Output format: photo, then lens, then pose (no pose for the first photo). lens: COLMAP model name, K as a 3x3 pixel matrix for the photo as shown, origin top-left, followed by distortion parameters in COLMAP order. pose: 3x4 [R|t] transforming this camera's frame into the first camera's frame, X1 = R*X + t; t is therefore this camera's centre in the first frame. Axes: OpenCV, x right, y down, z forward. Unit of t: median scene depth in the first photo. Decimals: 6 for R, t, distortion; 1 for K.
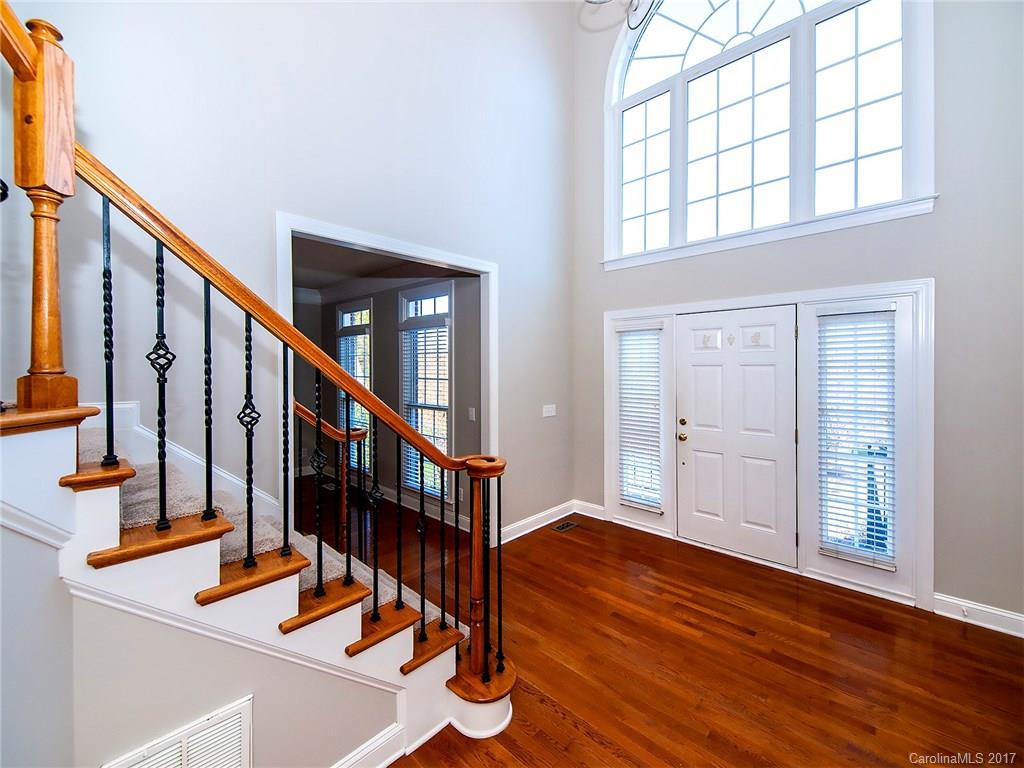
lens RADIAL K [[431.3, 0, 498.6], [0, 431.3, 383.4], [0, 0, 1]] dist [0.002378, 0.000239]
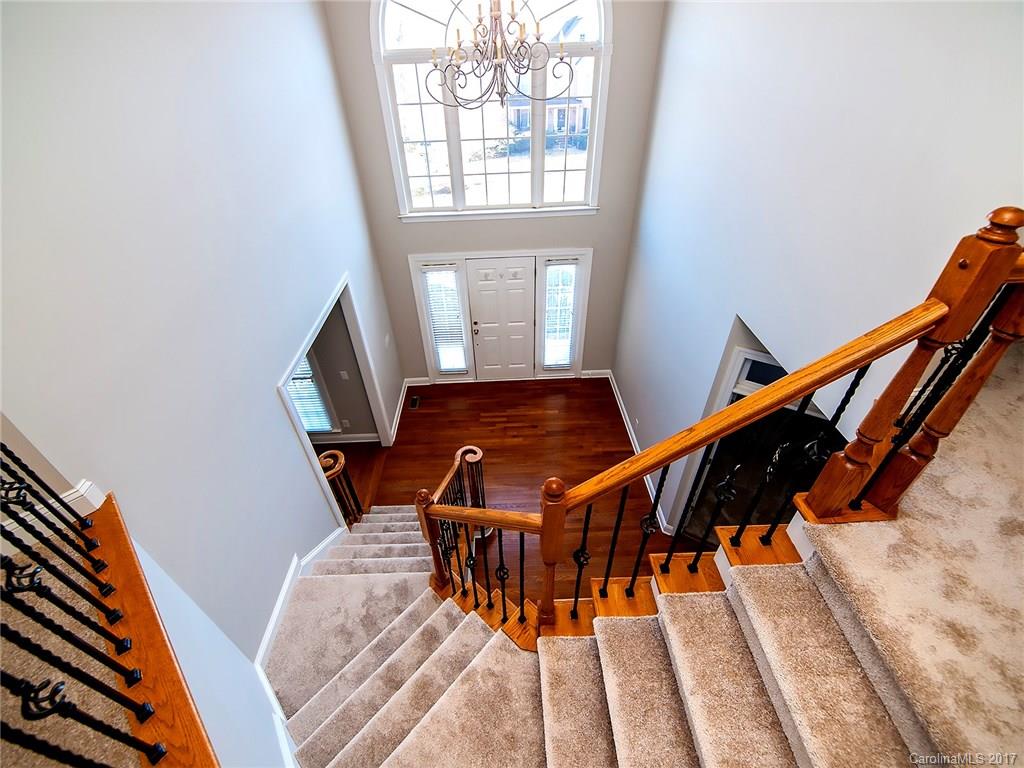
lens RADIAL K [[431.3, 0, 498.6], [0, 431.3, 383.4], [0, 0, 1]] dist [0.002378, 0.000239]
pose [[0.709176, -0.452893, 0.540330, -0.559286], [0.060489, 0.802651, 0.593374, -0.794288], [-0.702432, -0.388122, 0.596616, -0.110967]]
